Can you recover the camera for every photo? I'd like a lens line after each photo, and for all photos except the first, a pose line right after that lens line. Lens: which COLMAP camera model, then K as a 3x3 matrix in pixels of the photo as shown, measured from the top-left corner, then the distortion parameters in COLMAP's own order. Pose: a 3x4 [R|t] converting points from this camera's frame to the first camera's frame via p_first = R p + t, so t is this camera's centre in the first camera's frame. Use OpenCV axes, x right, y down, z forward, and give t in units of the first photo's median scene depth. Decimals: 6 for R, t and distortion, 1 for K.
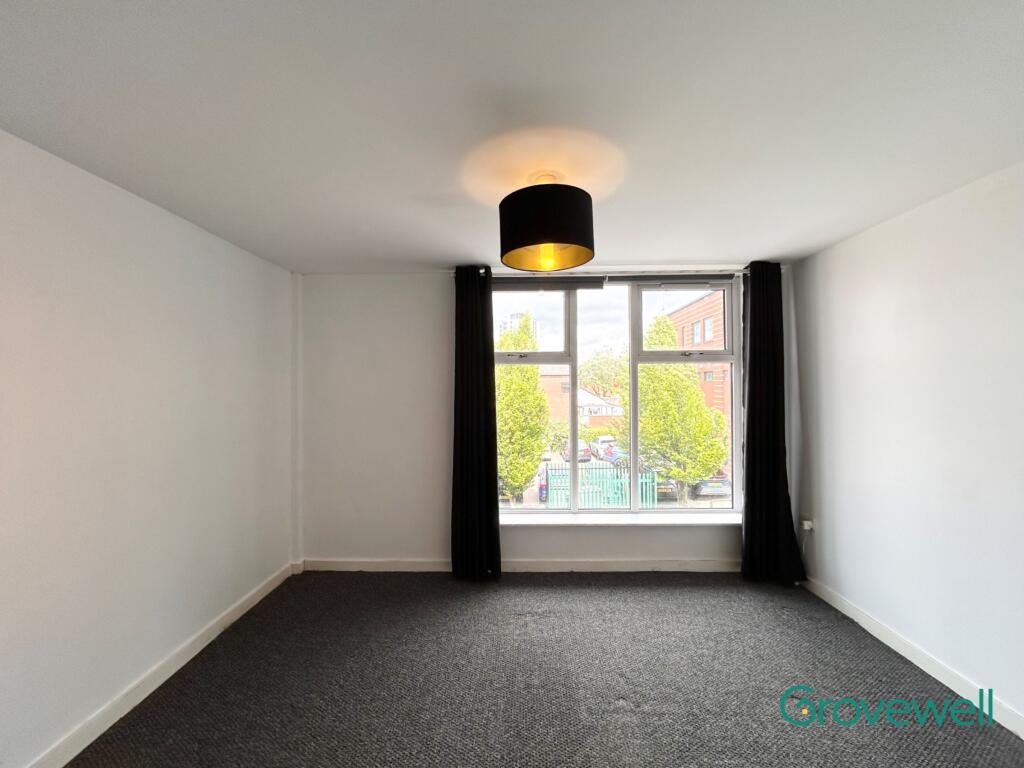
lens RADIAL K [[417.5, 0, 512.0], [0, 417.5, 384.0], [0, 0, 1]] dist [-0.000176, 0.000901]
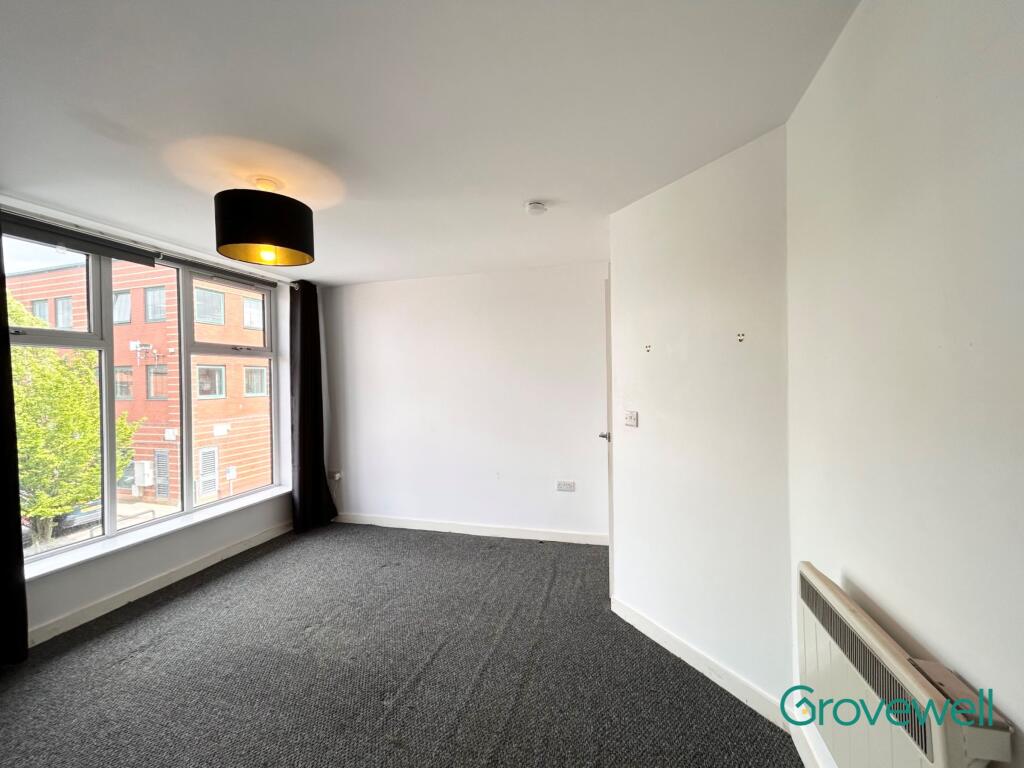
lens RADIAL K [[417.5, 0, 512.0], [0, 417.5, 384.0], [0, 0, 1]] dist [-0.000176, 0.000901]
pose [[0.258747, -0.008353, 0.965909, -0.467219], [0.010075, 0.999932, 0.005948, 0.021555], [-0.965893, 0.008192, 0.258813, 0.056383]]
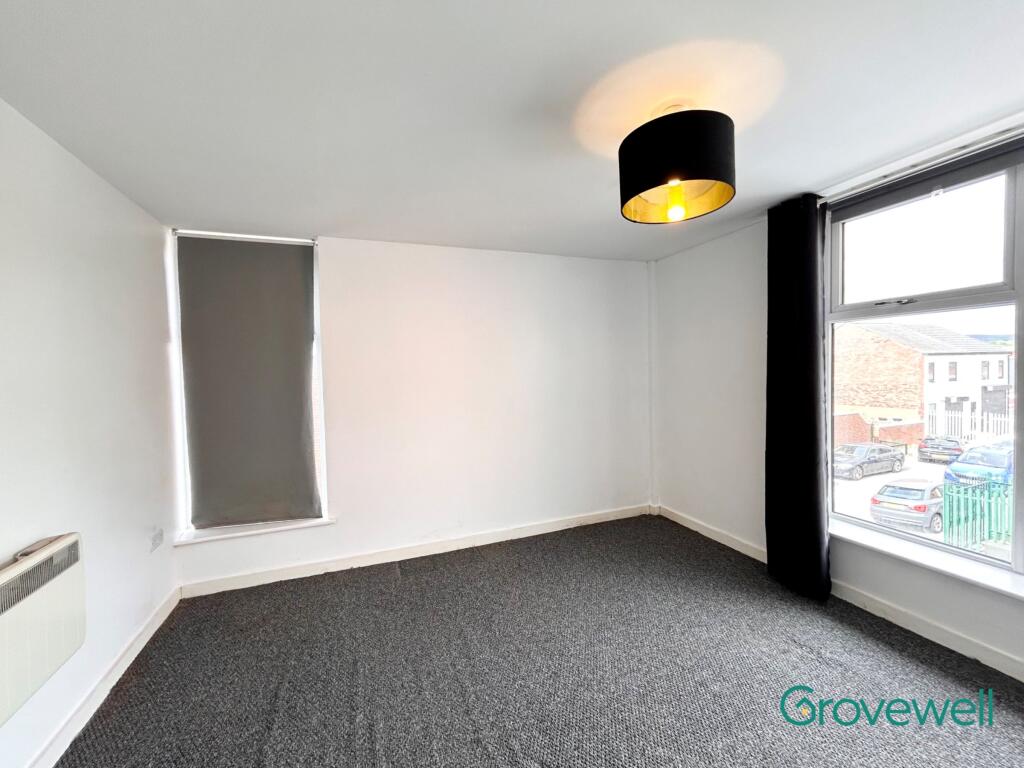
lens RADIAL K [[417.5, 0, 512.0], [0, 417.5, 384.0], [0, 0, 1]] dist [-0.000176, 0.000901]
pose [[0.373034, 0.028743, -0.927372, 0.448381], [0.028957, 0.998672, 0.042600, 0.016799], [0.927366, -0.042745, 0.371706, 0.197275]]
